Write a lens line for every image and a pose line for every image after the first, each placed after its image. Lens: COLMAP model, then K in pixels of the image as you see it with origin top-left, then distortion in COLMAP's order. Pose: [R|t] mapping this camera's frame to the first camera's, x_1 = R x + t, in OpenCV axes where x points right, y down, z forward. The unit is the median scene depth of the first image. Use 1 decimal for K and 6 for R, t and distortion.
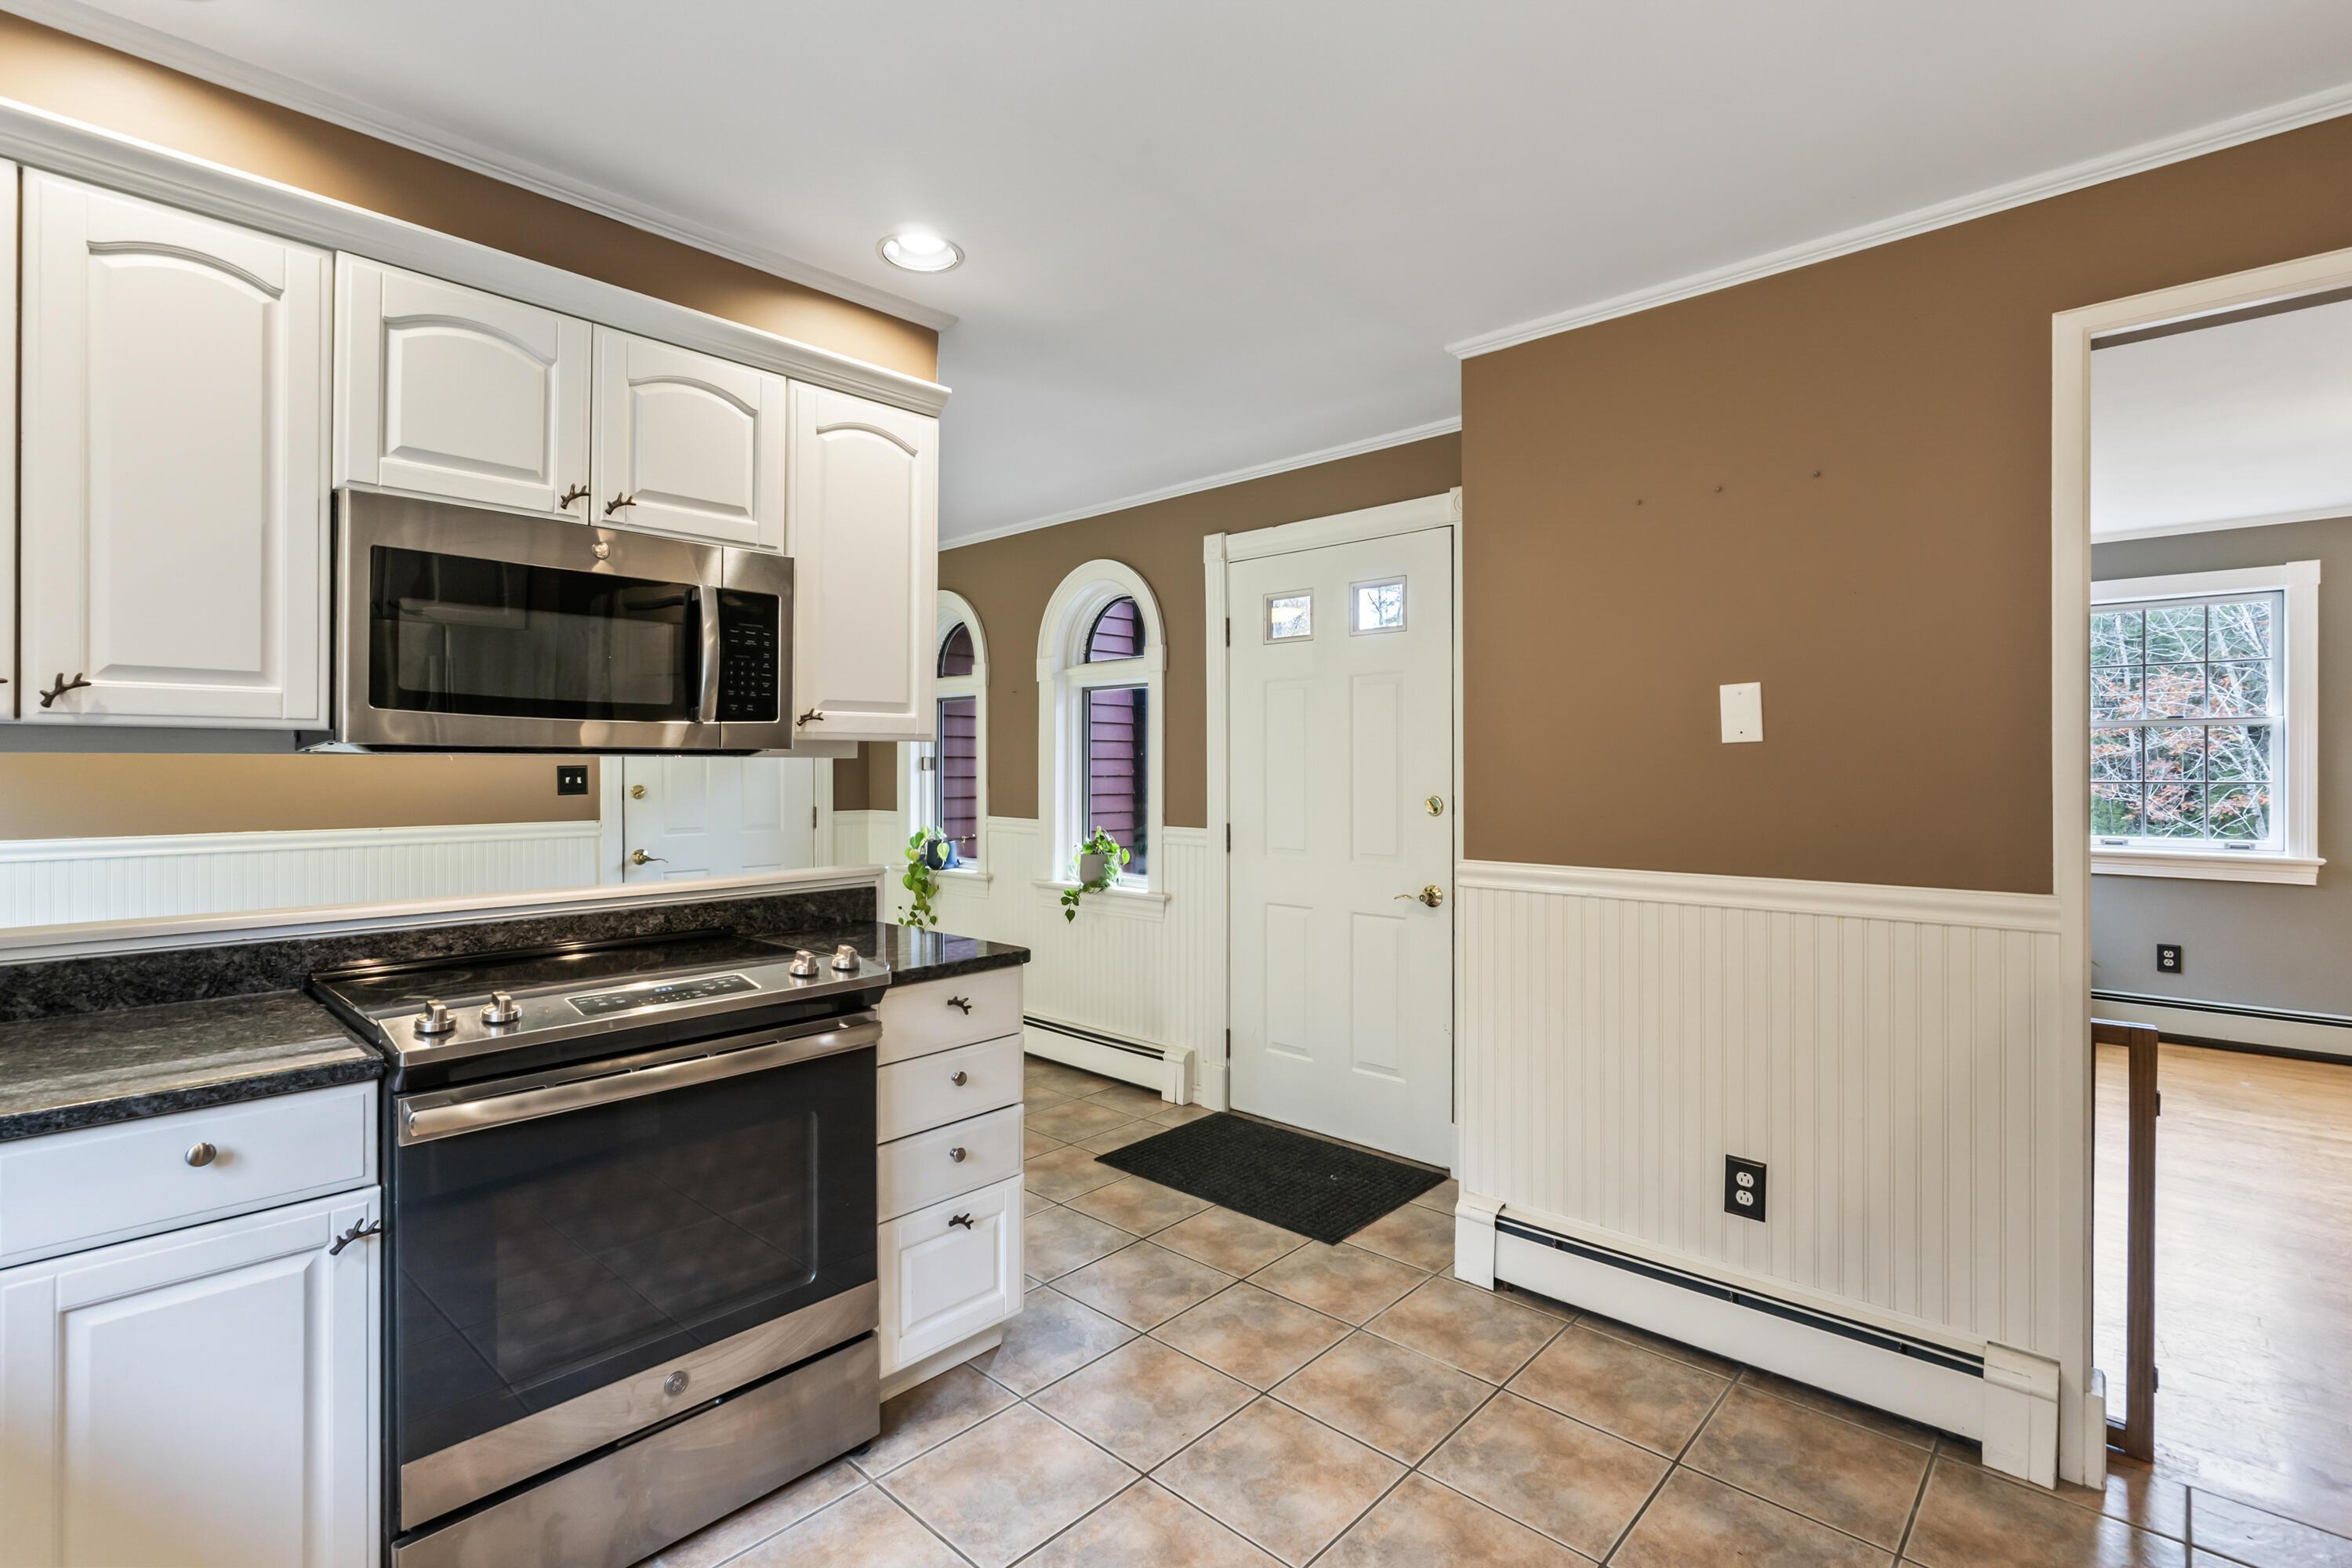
lens RADIAL K [[1080.3, 0, 1161.0], [0, 1080.3, 767.3], [0, 0, 1]] dist [-0.008116, -0.000134]
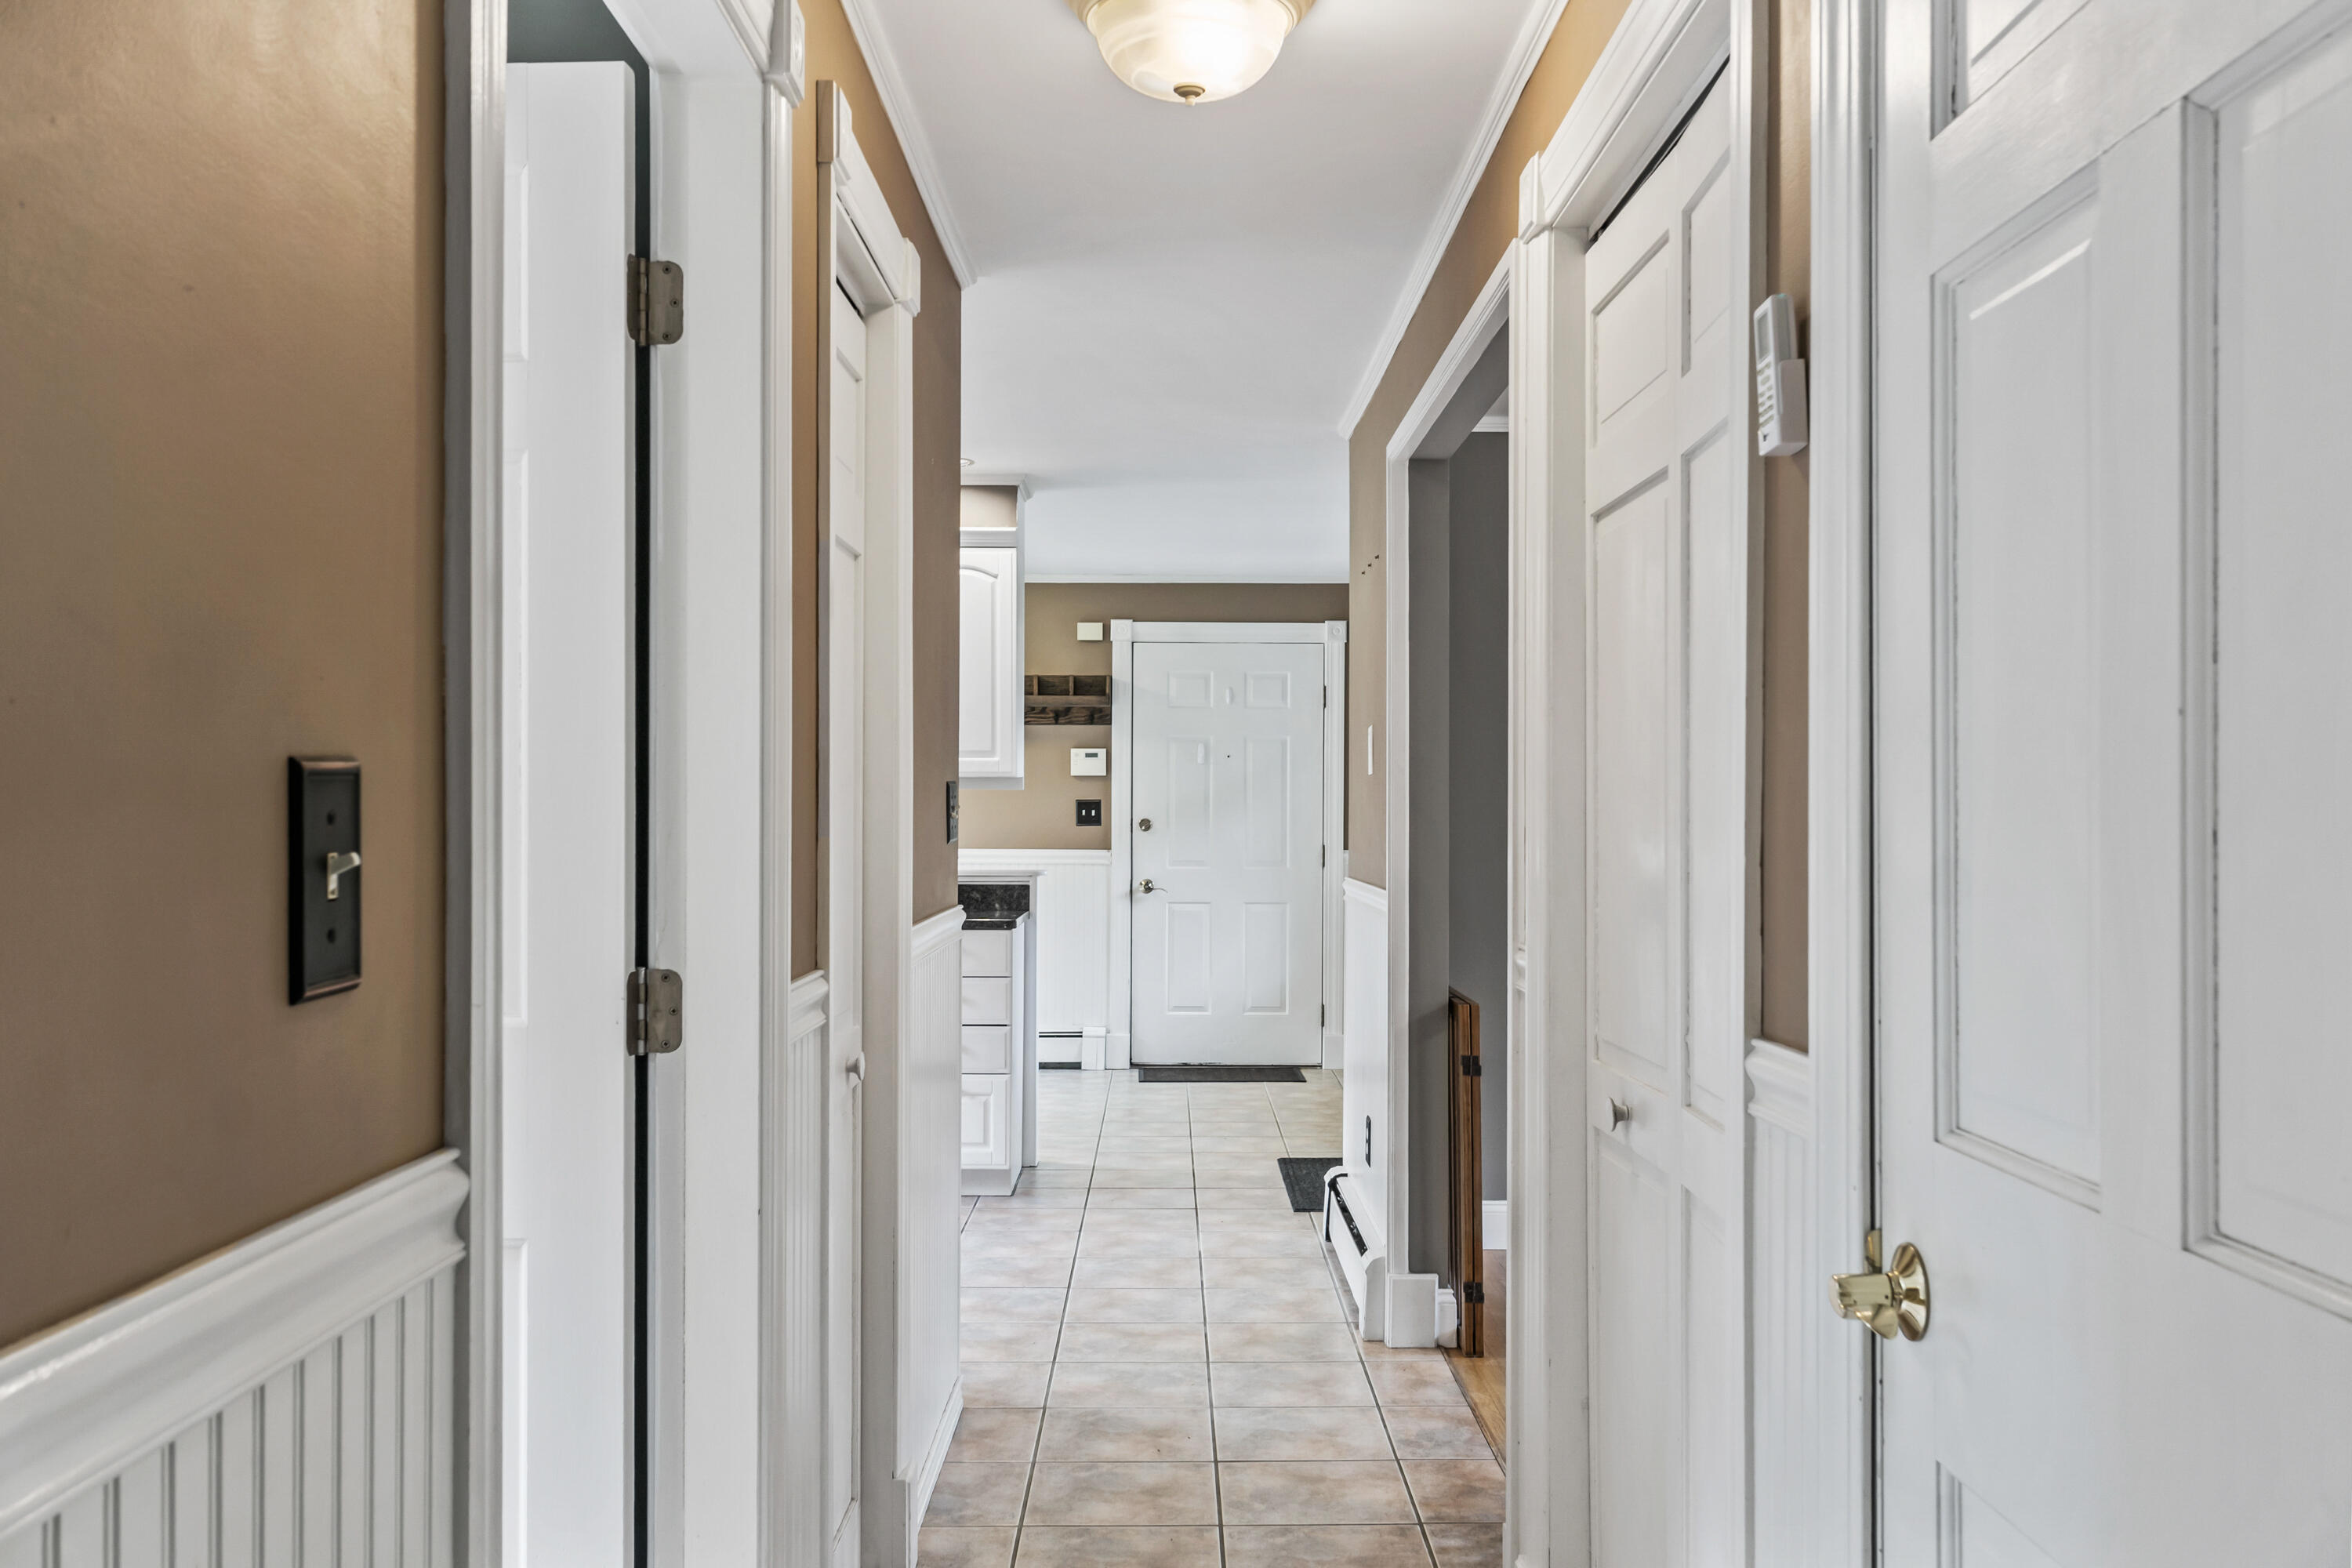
lens RADIAL K [[1941.9, 0, 1172.5], [0, 1941.9, 792.5], [0, 0, 1]] dist [-0.003972, -0.000633]
pose [[0.699015, -0.001264, -0.715106, 2.000842], [-0.008869, 0.999906, -0.010438, 0.023529], [0.715052, 0.013639, 0.698939, -0.715092]]
